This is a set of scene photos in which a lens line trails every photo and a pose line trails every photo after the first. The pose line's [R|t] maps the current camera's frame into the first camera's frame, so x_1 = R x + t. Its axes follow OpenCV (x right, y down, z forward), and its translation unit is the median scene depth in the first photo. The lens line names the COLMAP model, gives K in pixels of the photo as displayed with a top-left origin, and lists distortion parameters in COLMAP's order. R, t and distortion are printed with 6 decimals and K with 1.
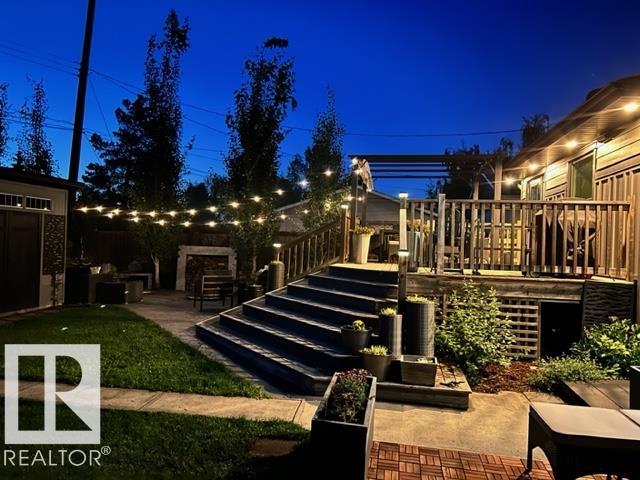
lens RADIAL K [[458.0, 0, 320.0], [0, 458.0, 240.0], [0, 0, 1]] dist [0.000180, 0.000418]
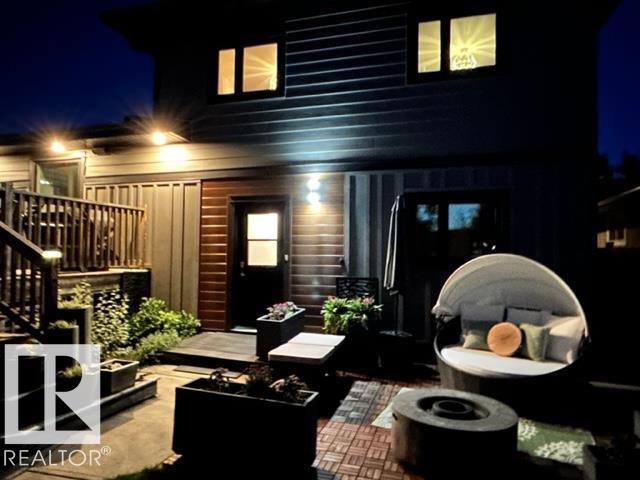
lens RADIAL K [[419.9, 0, 320.0], [0, 419.9, 240.0], [0, 0, 1]] dist [-0.000092, -0.000345]
pose [[0.115118, 0.000534, 0.993352, -0.470846], [-0.032131, 0.999479, 0.003186, -0.015079], [-0.992832, -0.032284, 0.115075, 0.368107]]
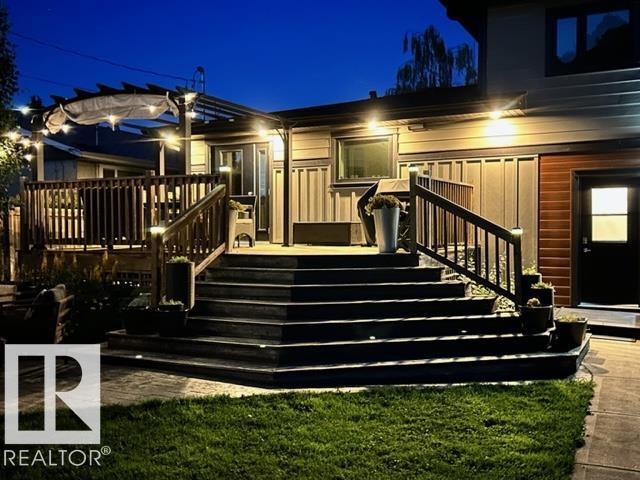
lens RADIAL K [[669.5, 0, 320.0], [0, 669.5, 240.0], [0, 0, 1]] dist [0.006180, 0.005350]
pose [[0.283743, -0.049335, 0.957631, -1.219697], [-0.008747, 0.998501, 0.054032, -0.027643], [-0.958861, -0.023708, 0.282886, 0.848411]]
